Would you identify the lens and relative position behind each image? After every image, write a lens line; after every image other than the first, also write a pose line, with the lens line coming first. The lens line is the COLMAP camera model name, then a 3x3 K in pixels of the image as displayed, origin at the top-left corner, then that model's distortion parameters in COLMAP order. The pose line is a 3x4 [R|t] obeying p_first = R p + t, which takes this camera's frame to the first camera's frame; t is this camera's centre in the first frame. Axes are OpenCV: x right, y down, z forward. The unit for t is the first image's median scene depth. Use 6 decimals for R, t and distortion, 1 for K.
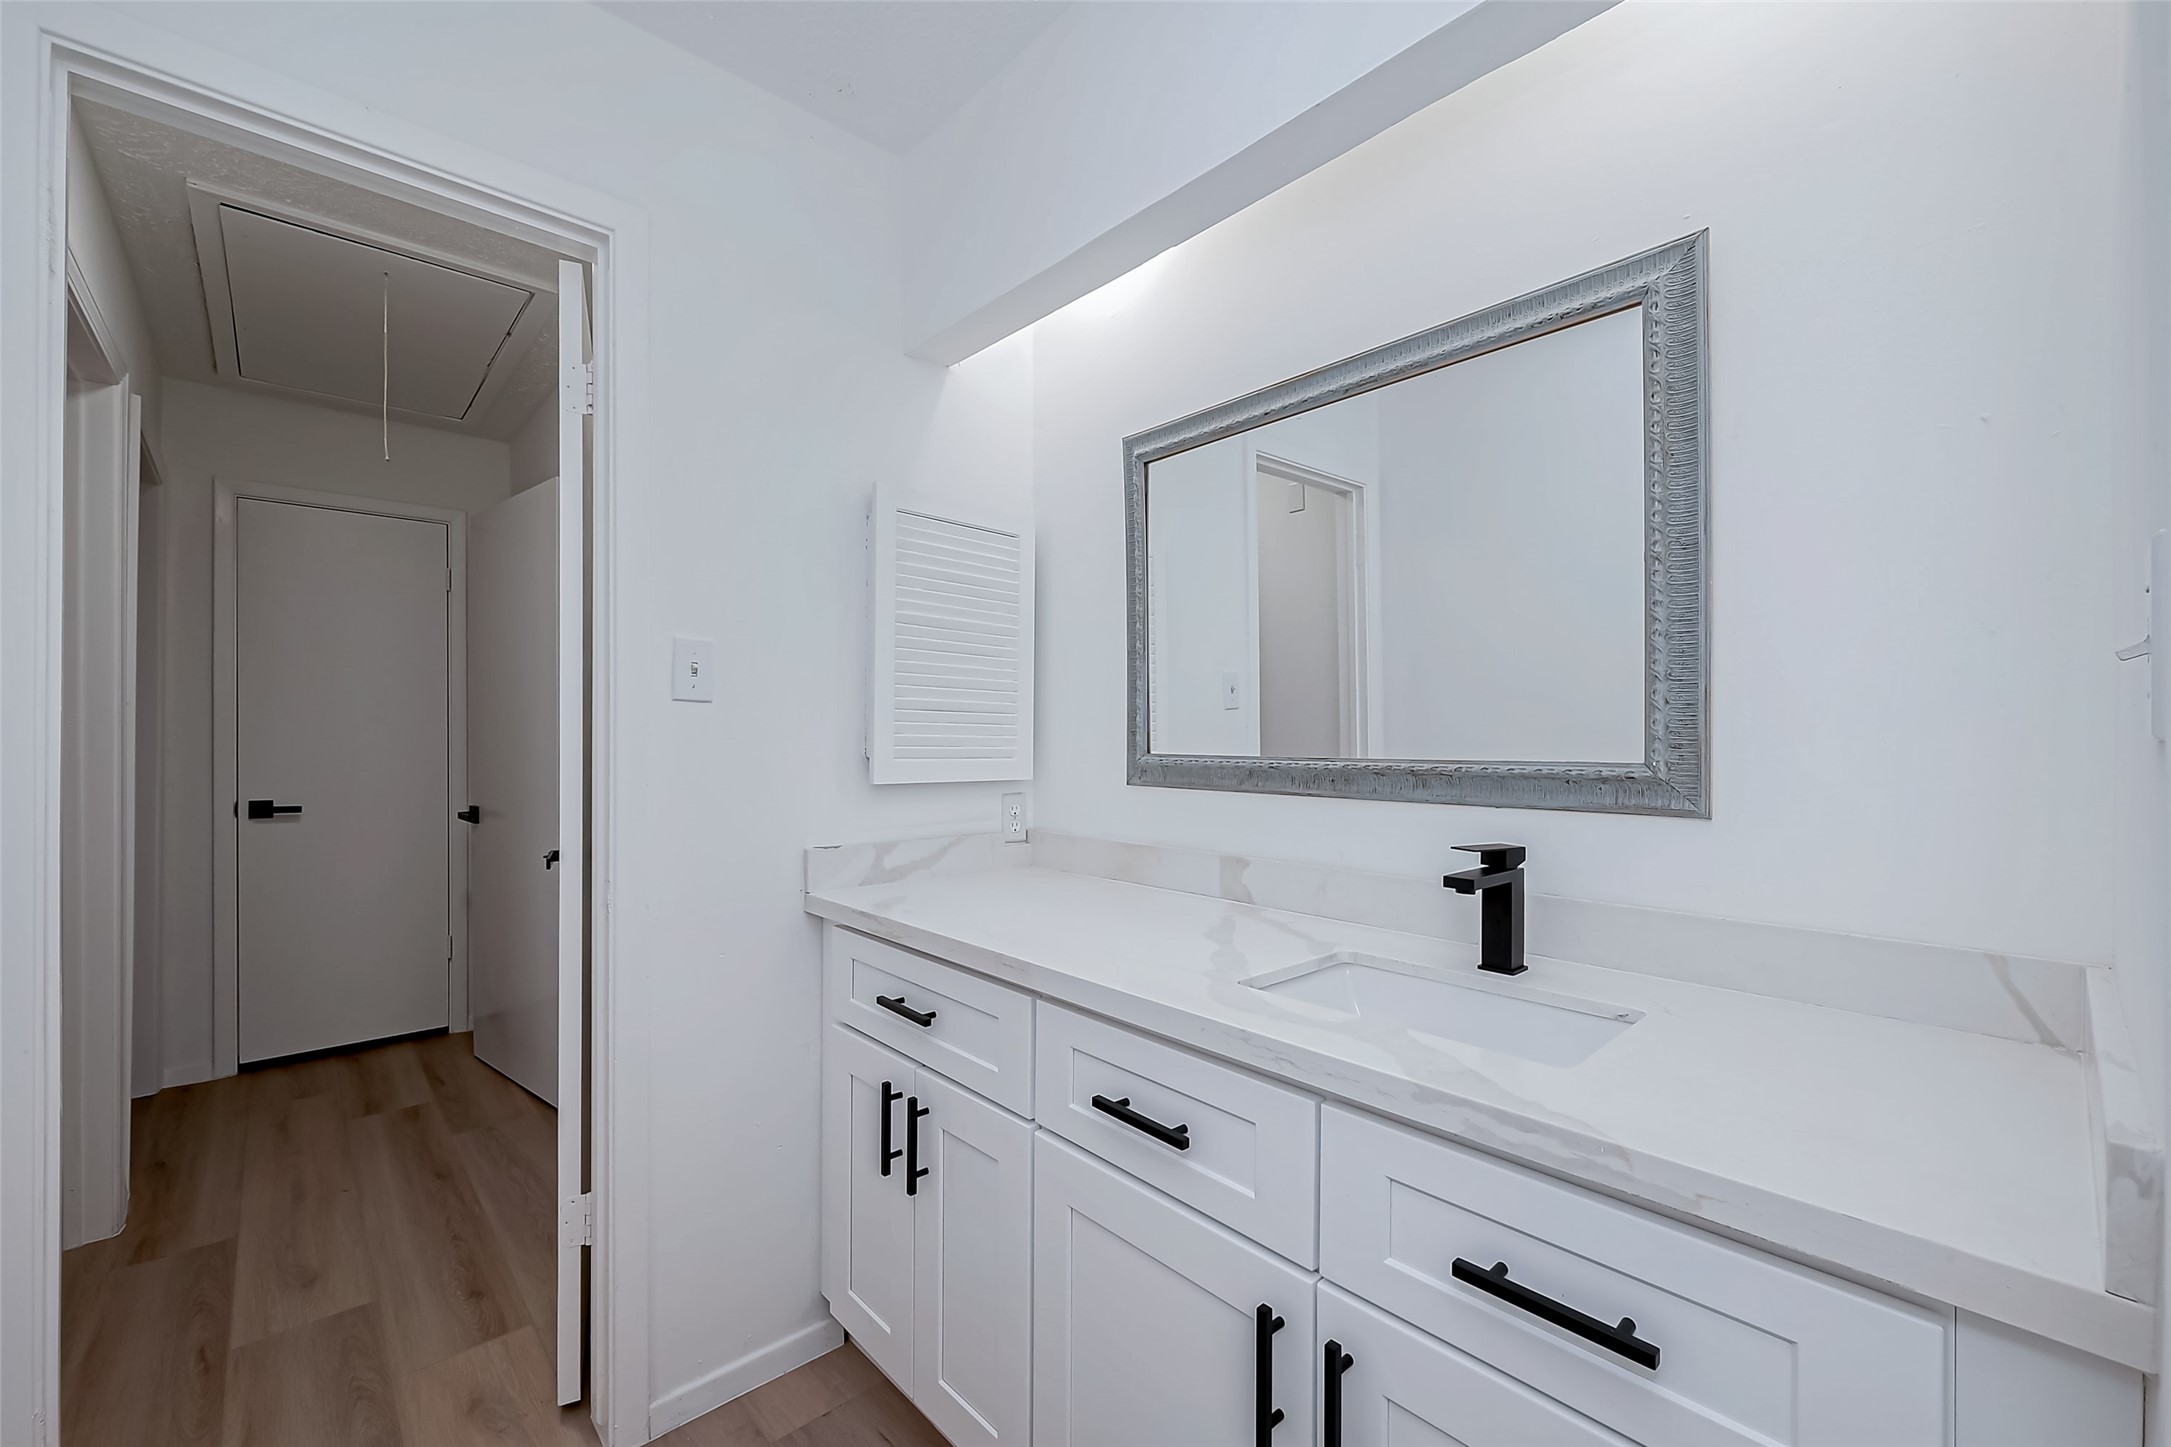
lens RADIAL K [[868.2, 0, 1088.1], [0, 868.2, 732.2], [0, 0, 1]] dist [-0.001212, -0.000141]
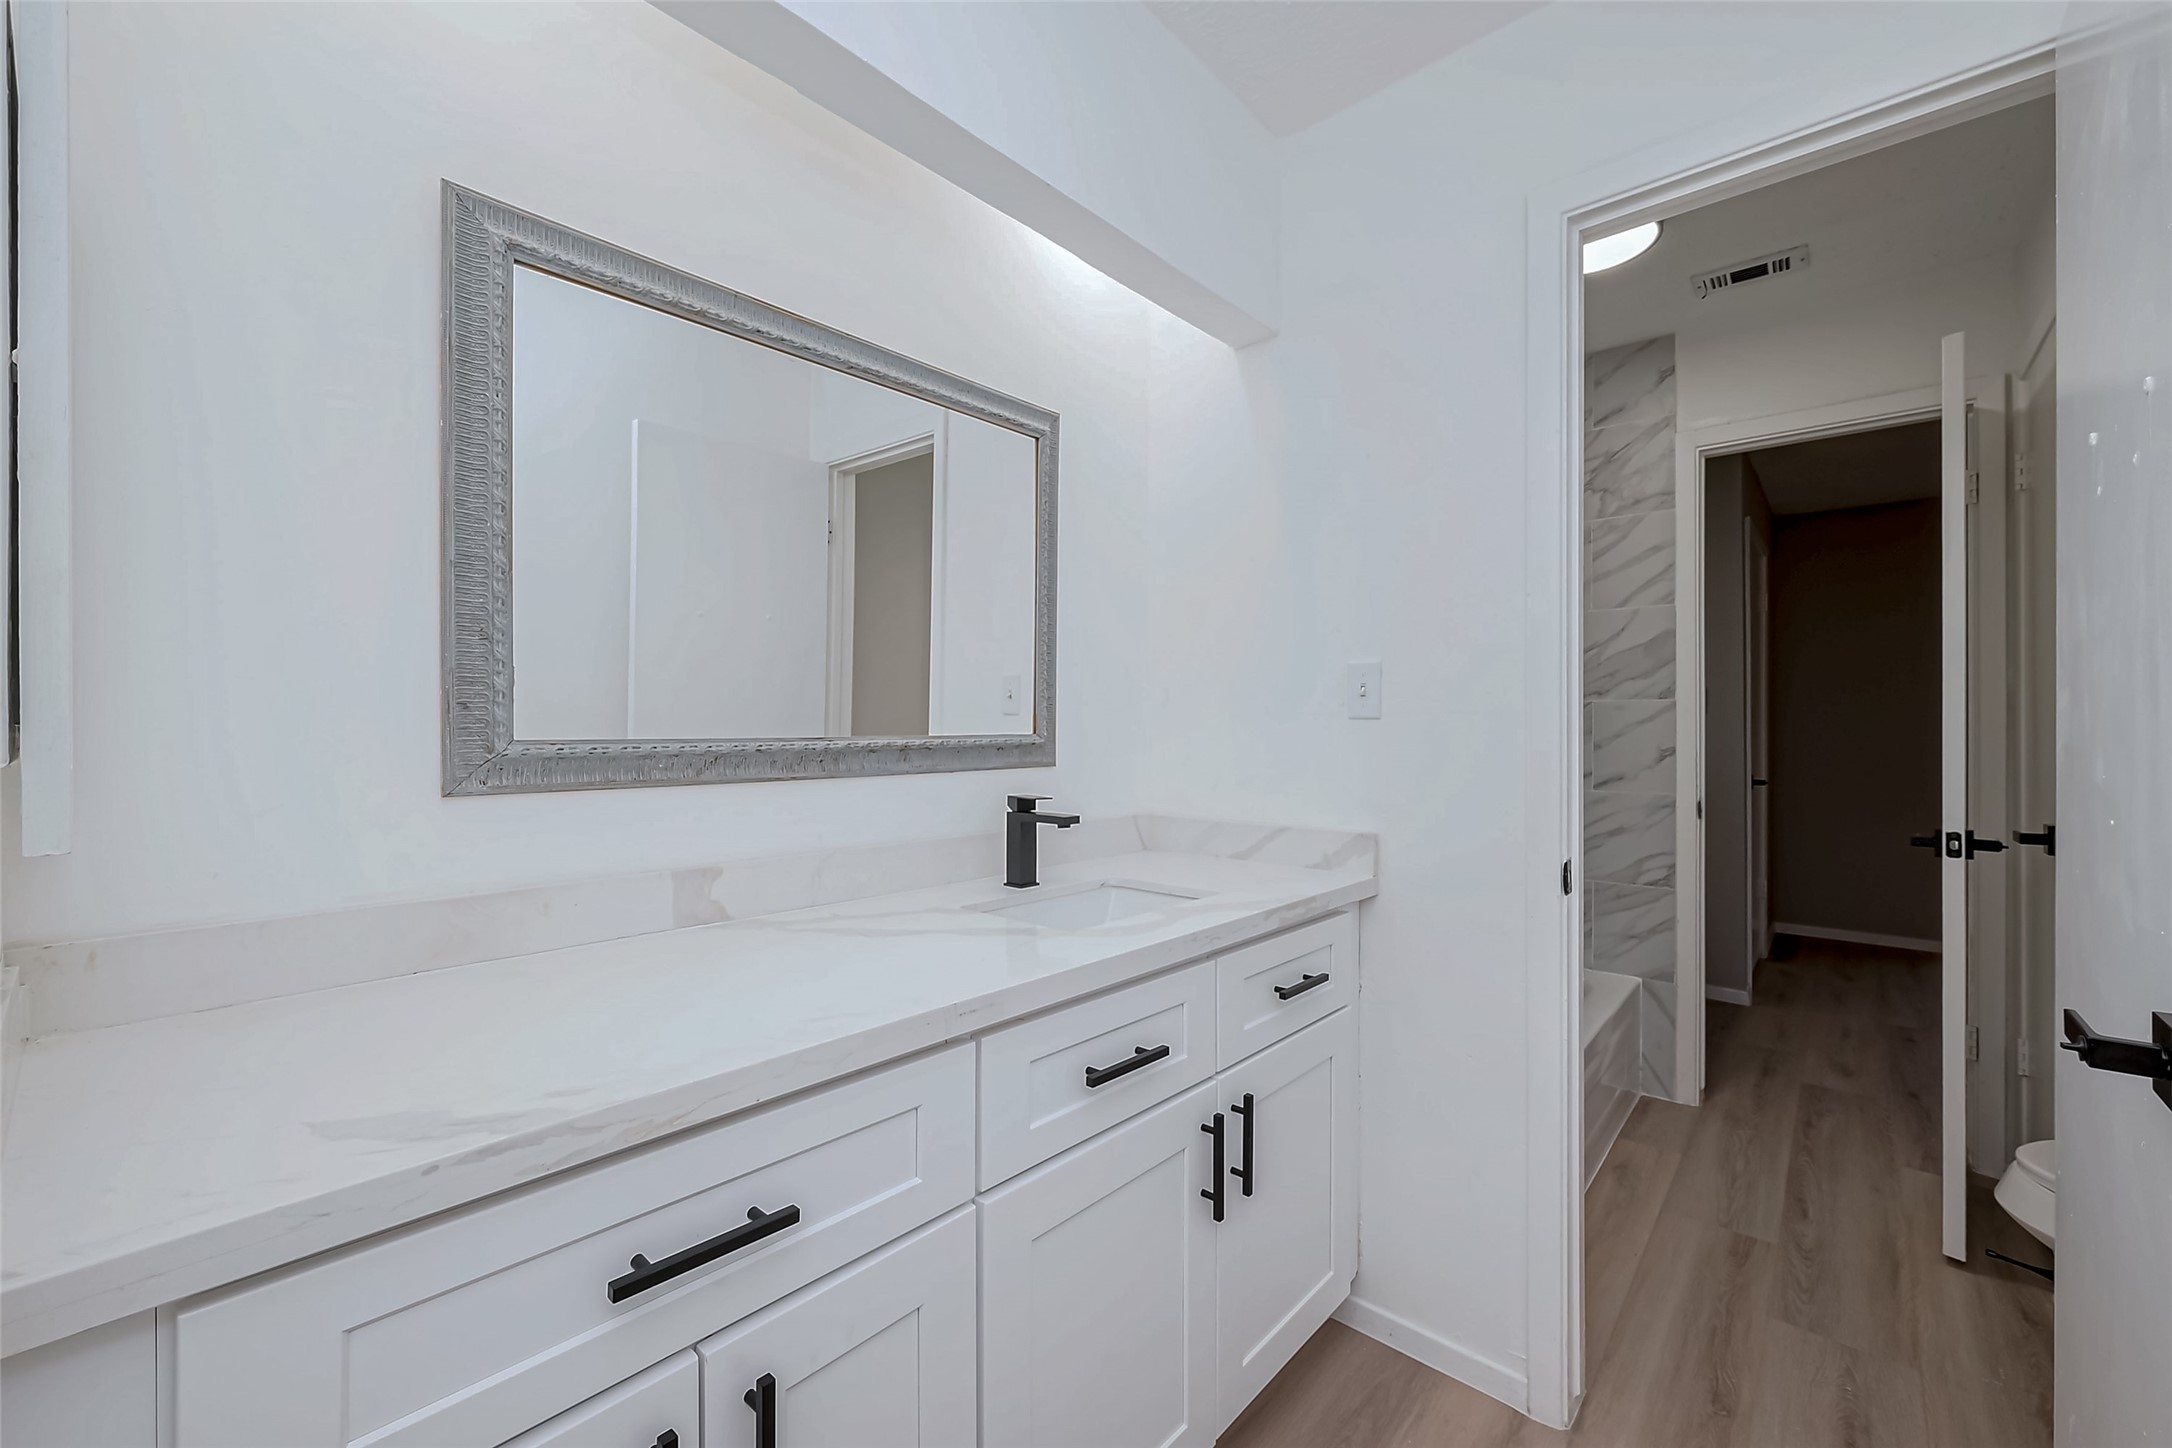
lens RADIAL K [[868.6, 0, 1088.6], [0, 868.6, 732.8], [0, 0, 1]] dist [-0.001212, -0.000141]
pose [[-0.096587, -0.014417, 0.995220, -0.766115], [-0.010570, 0.999854, 0.013459, 0.009110], [-0.995268, -0.009219, -0.096725, 0.867120]]
